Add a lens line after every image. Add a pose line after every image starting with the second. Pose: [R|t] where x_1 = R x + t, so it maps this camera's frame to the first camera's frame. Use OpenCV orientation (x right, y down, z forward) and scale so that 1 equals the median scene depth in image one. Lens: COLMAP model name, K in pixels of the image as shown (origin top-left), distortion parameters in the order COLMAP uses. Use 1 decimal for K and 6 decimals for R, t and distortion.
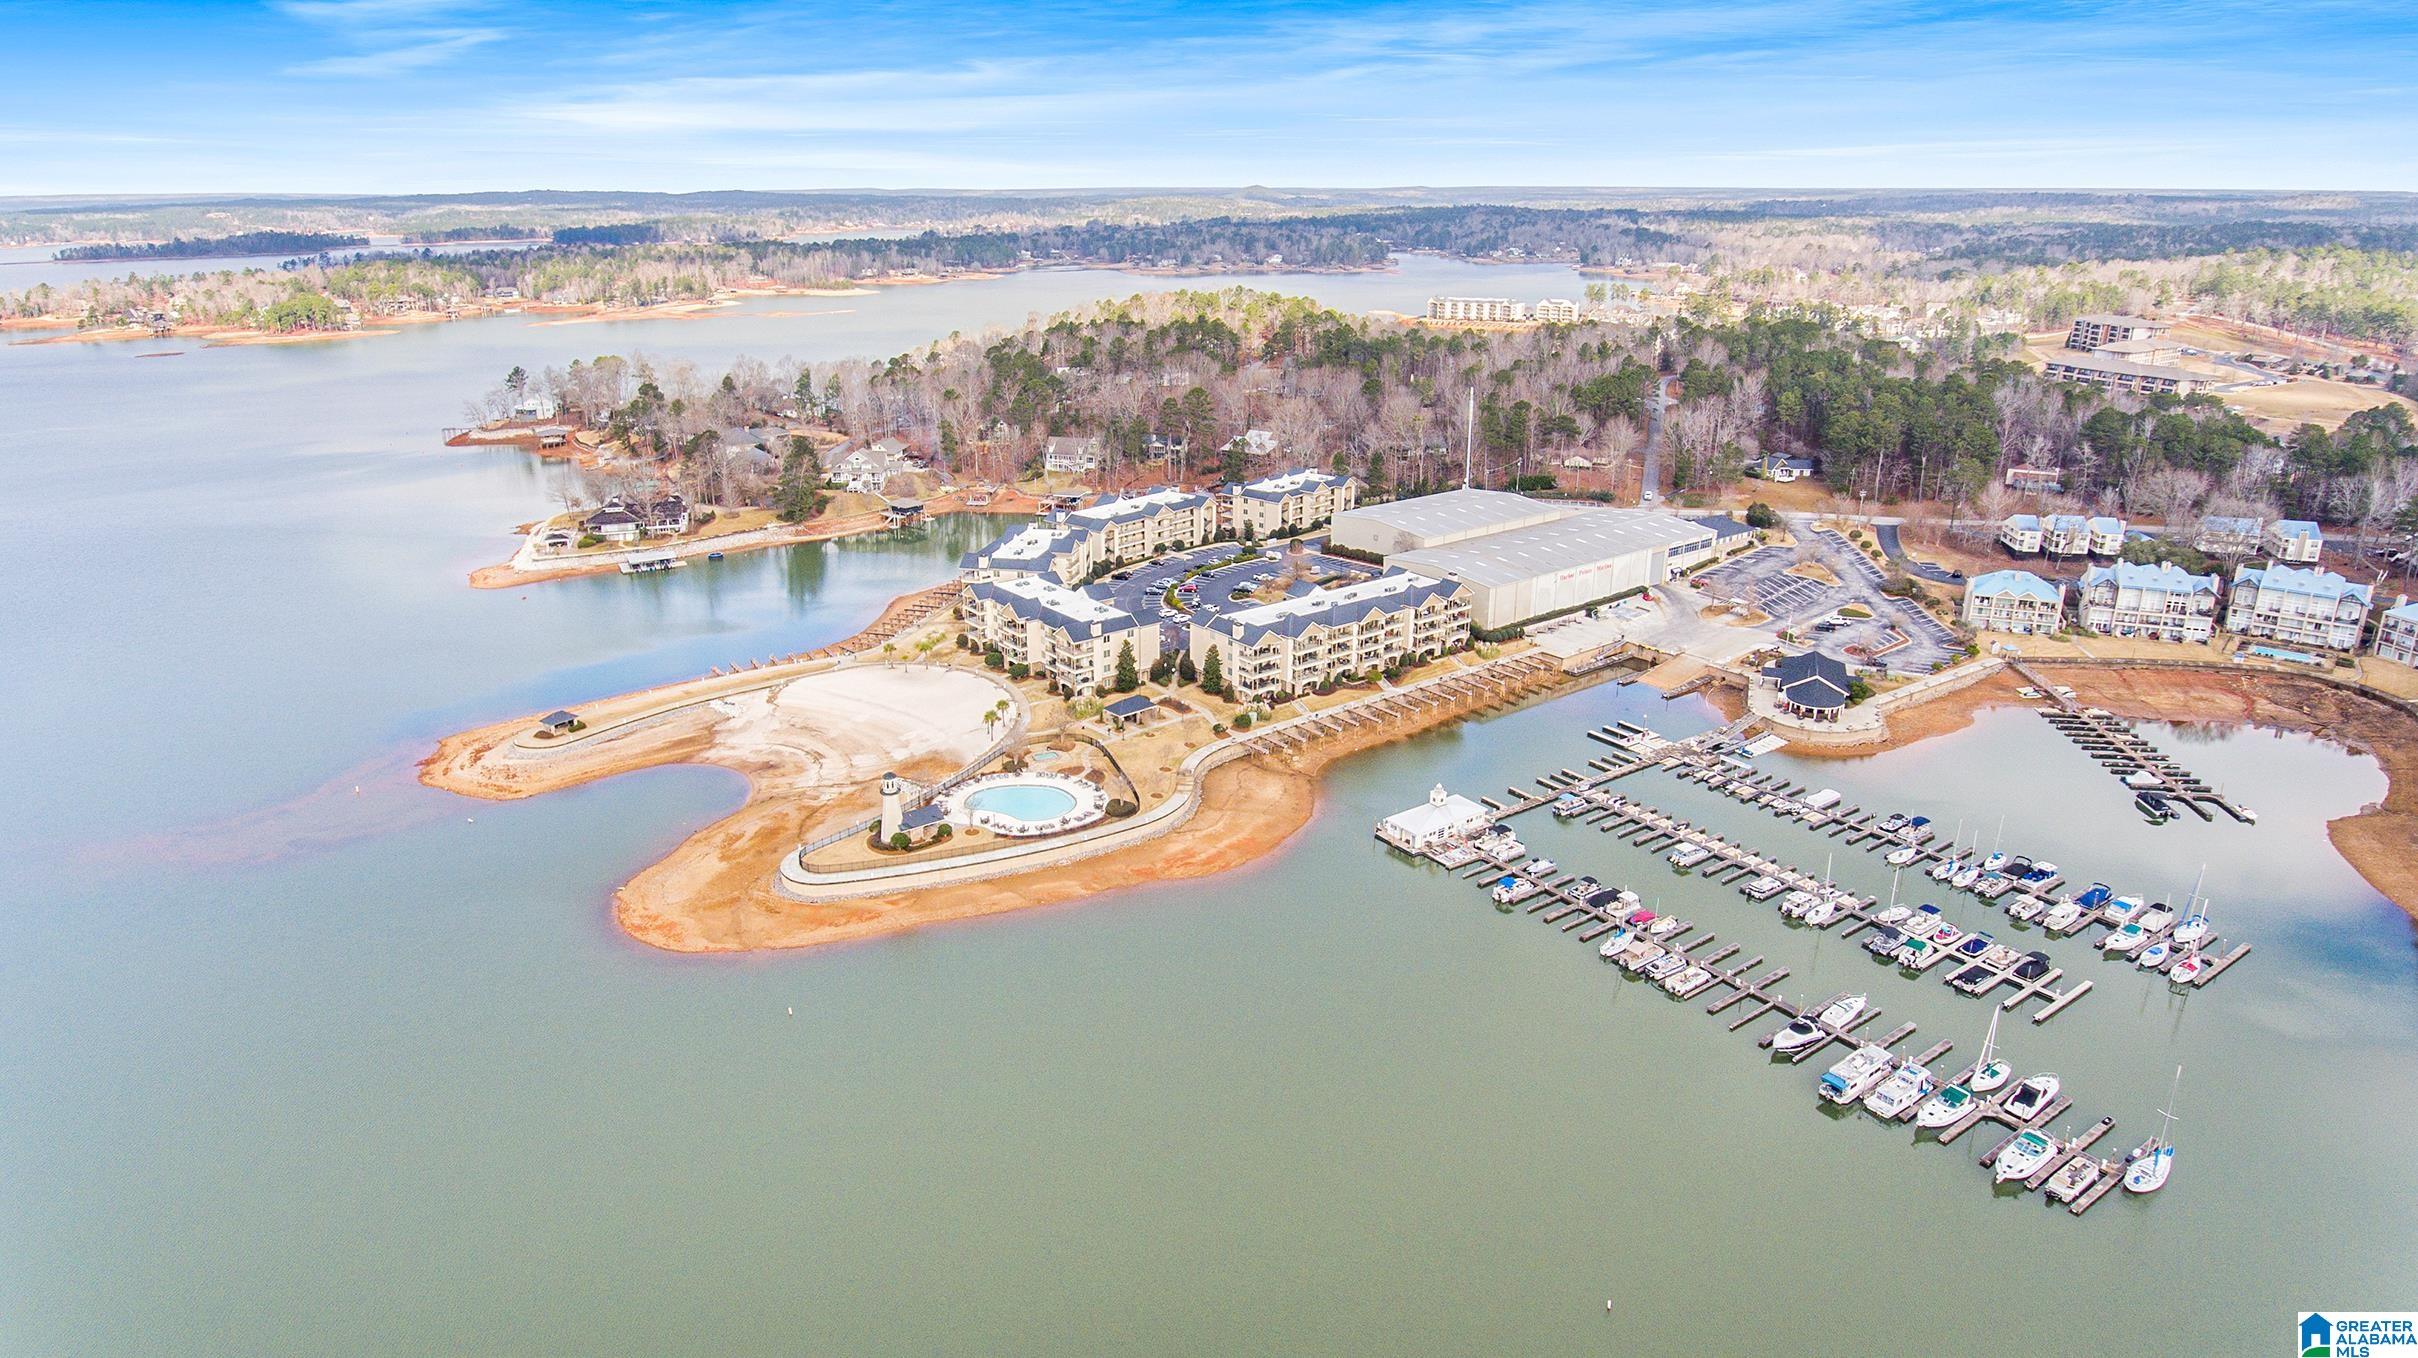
lens RADIAL K [[1438.2, 0, 1220.4], [0, 1438.2, 674.6], [0, 0, 1]] dist [-0.038095, 0.028629]
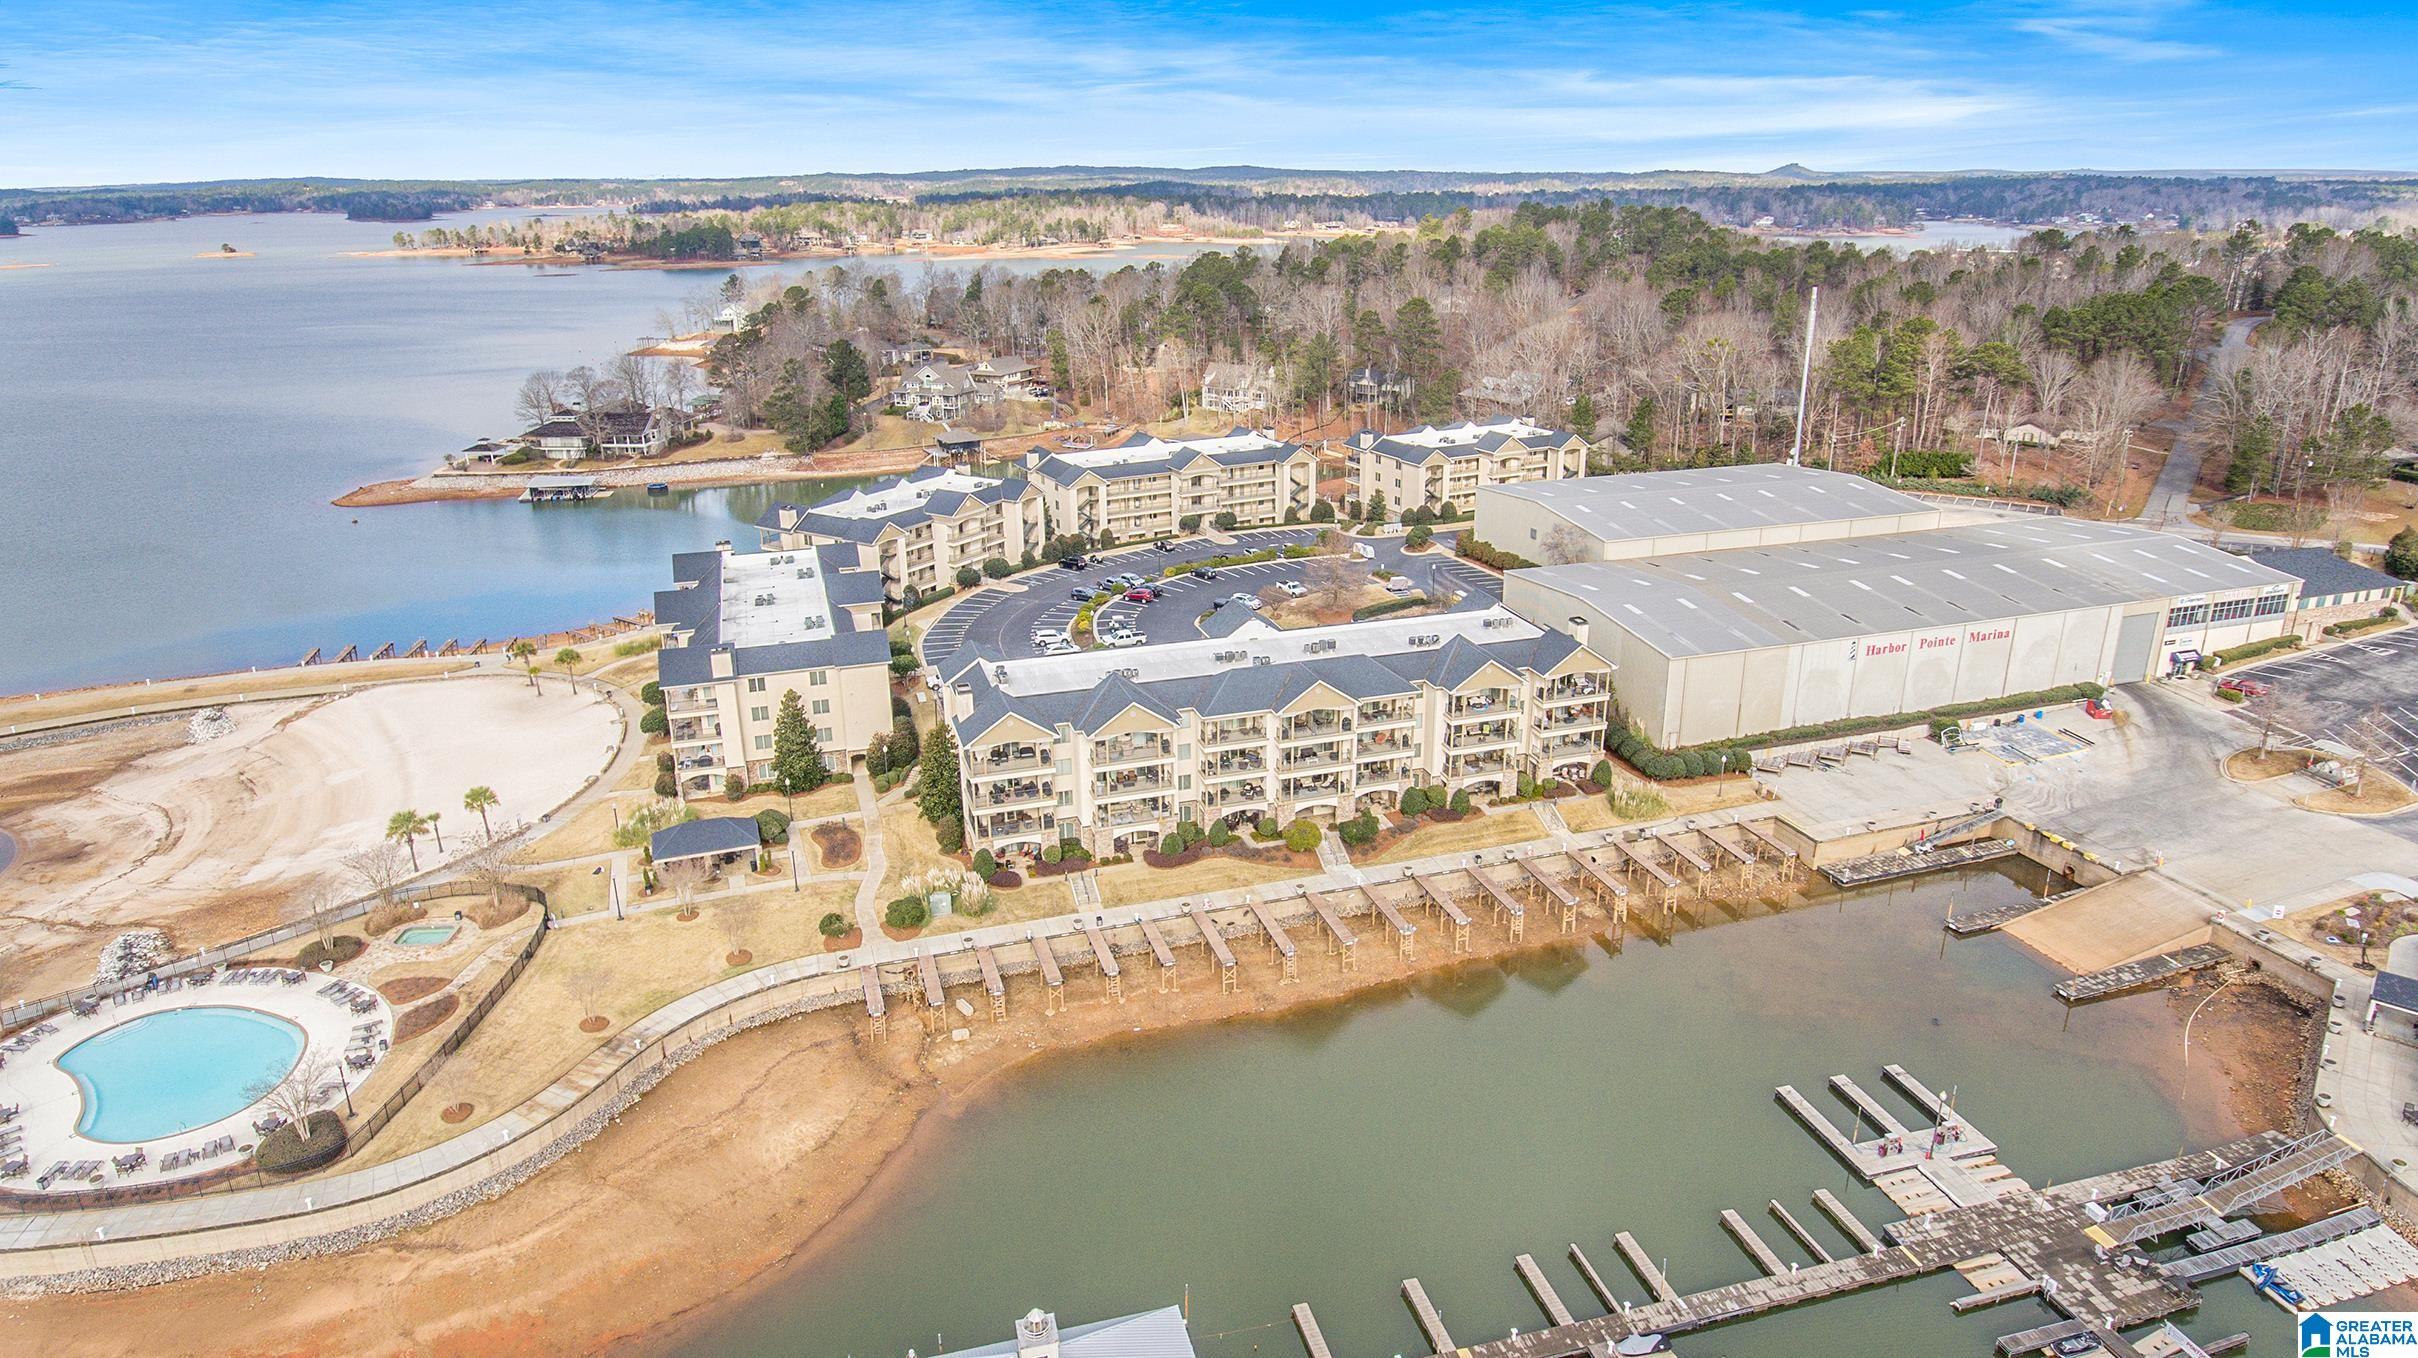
lens RADIAL K [[1405.7, 0, 1203.6], [0, 1405.7, 628.7], [0, 0, 1]] dist [-0.006481, -0.000243]
pose [[0.934081, 0.103960, -0.341592, 0.186962], [-0.109827, 0.993948, 0.002177, -0.050872], [0.339751, 0.035483, 0.939846, 0.495941]]
